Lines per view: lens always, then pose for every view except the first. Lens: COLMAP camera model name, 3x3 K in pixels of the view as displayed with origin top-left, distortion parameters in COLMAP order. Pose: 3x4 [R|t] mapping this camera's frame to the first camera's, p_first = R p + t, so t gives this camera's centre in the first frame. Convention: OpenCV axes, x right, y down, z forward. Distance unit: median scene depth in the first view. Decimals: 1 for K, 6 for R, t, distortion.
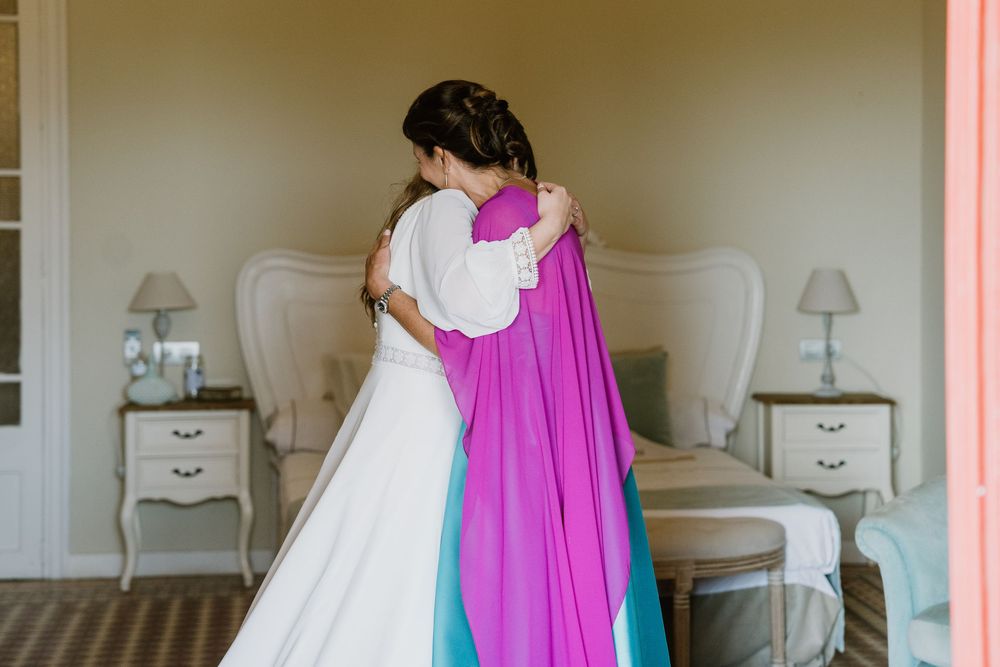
lens RADIAL K [[2280.7, 0, 520.4], [0, 2280.7, 268.2], [0, 0, 1]] dist [0.361228, 0.000000]
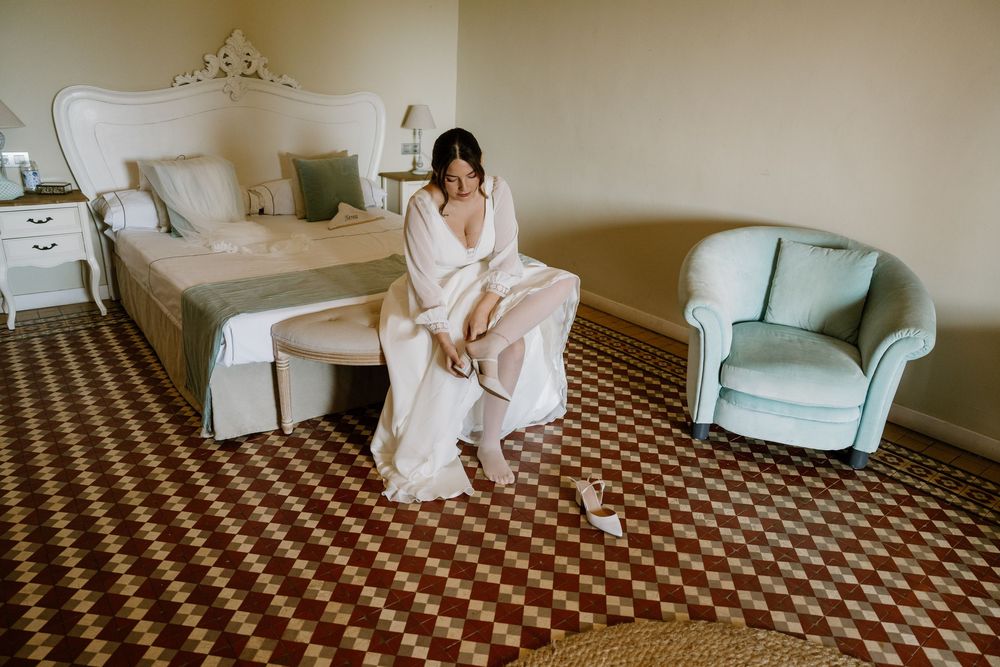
lens RADIAL K [[673.3, 0, 519.3], [0, 673.3, 325.6], [0, 0, 1]] dist [-0.063860, 0.017063]
pose [[0.829565, -0.147215, 0.538655, -0.121489], [-0.041261, 0.945827, 0.322039, -0.008758], [-0.556883, -0.289378, 0.778551, 0.483048]]
